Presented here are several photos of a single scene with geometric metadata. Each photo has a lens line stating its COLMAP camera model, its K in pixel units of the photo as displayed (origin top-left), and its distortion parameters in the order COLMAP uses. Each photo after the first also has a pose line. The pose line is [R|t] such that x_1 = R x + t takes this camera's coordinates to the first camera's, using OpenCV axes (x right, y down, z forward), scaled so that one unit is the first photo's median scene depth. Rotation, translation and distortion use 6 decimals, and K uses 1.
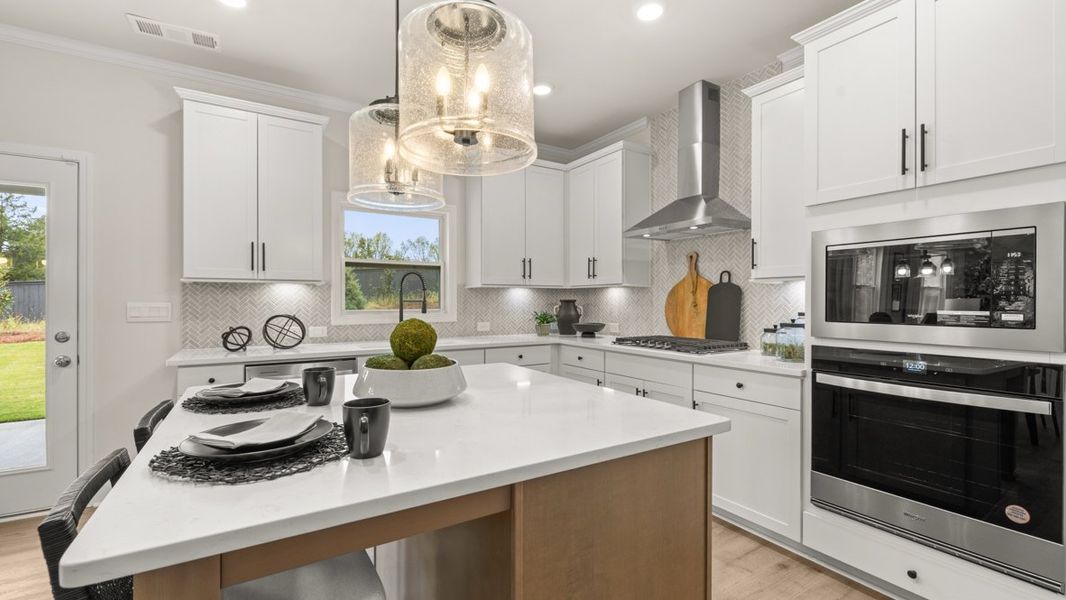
lens RADIAL K [[452.6, 0, 530.2], [0, 452.6, 301.8], [0, 0, 1]] dist [-0.000200, 0.000083]
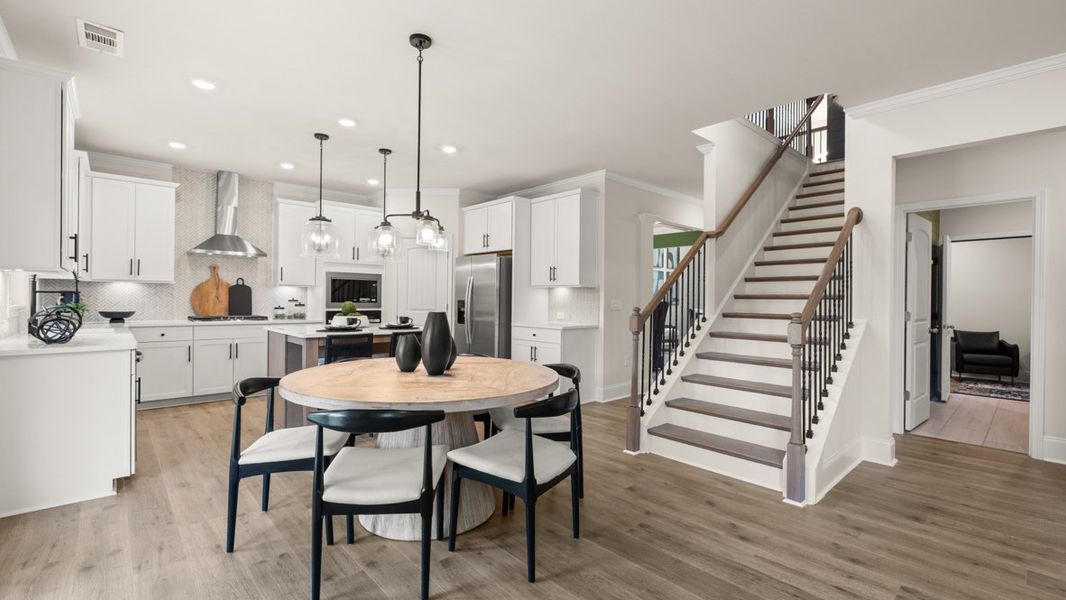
lens RADIAL K [[465.5, 0, 533.0], [0, 465.5, 300.0], [0, 0, 1]] dist [-0.001170, 0.000199]
pose [[-0.183468, -0.005417, 0.983011, -1.674553], [-0.010526, 0.999938, 0.003546, 0.001676], [-0.982969, -0.009696, -0.183514, 0.168030]]
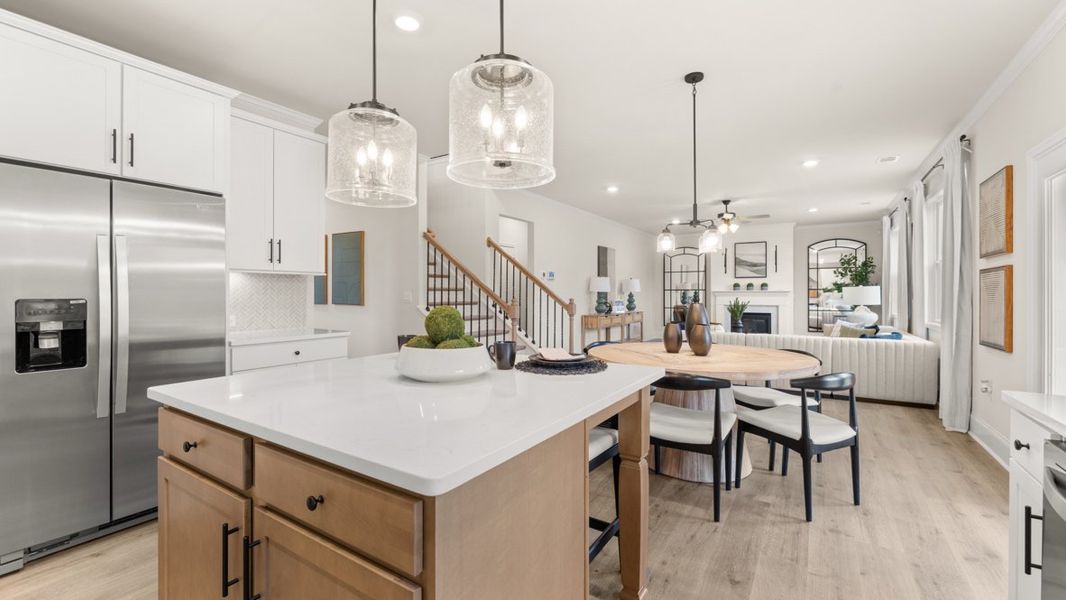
lens RADIAL K [[445.9, 0, 527.9], [0, 445.9, 291.9], [0, 0, 1]] dist [-0.000614, 0.000079]
pose [[-0.905947, -0.002220, -0.423386, 0.010292], [-0.001536, 0.999997, -0.001956, 0.002420], [0.423389, -0.001122, -0.905947, 0.972048]]
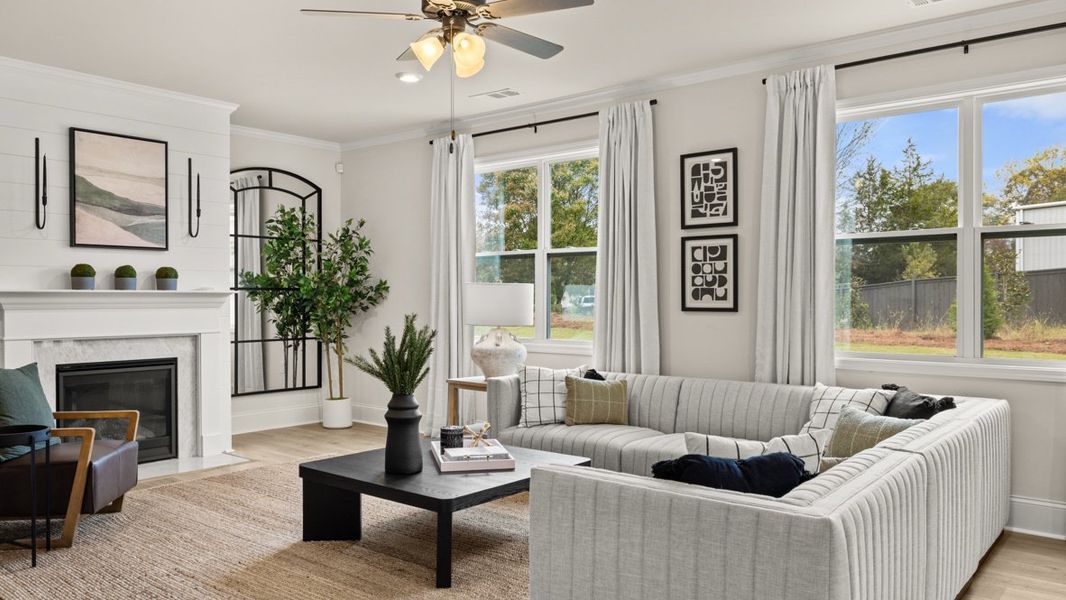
lens RADIAL K [[782.7, 0, 528.0], [0, 782.7, 305.1], [0, 0, 1]] dist [-0.000485, 0.000421]
pose [[0.307407, 0.008645, -0.951539, -0.877304], [-0.000652, 0.999960, 0.008874, 0.000907], [0.951578, -0.002108, 0.307400, -0.974089]]
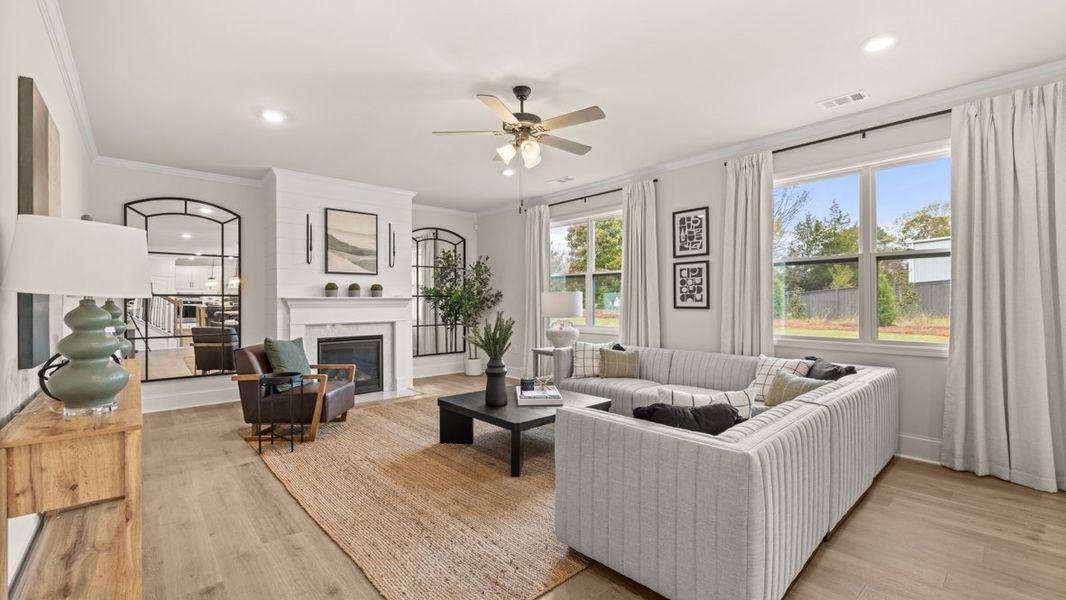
lens RADIAL K [[446.1, 0, 530.2], [0, 446.1, 301.4], [0, 0, 1]] dist [-0.000322, 0.000216]
pose [[0.164295, 0.000395, -0.986411, -0.930062], [0.002615, 0.999996, 0.000836, 0.000974], [0.986408, -0.002717, 0.164293, -0.887351]]
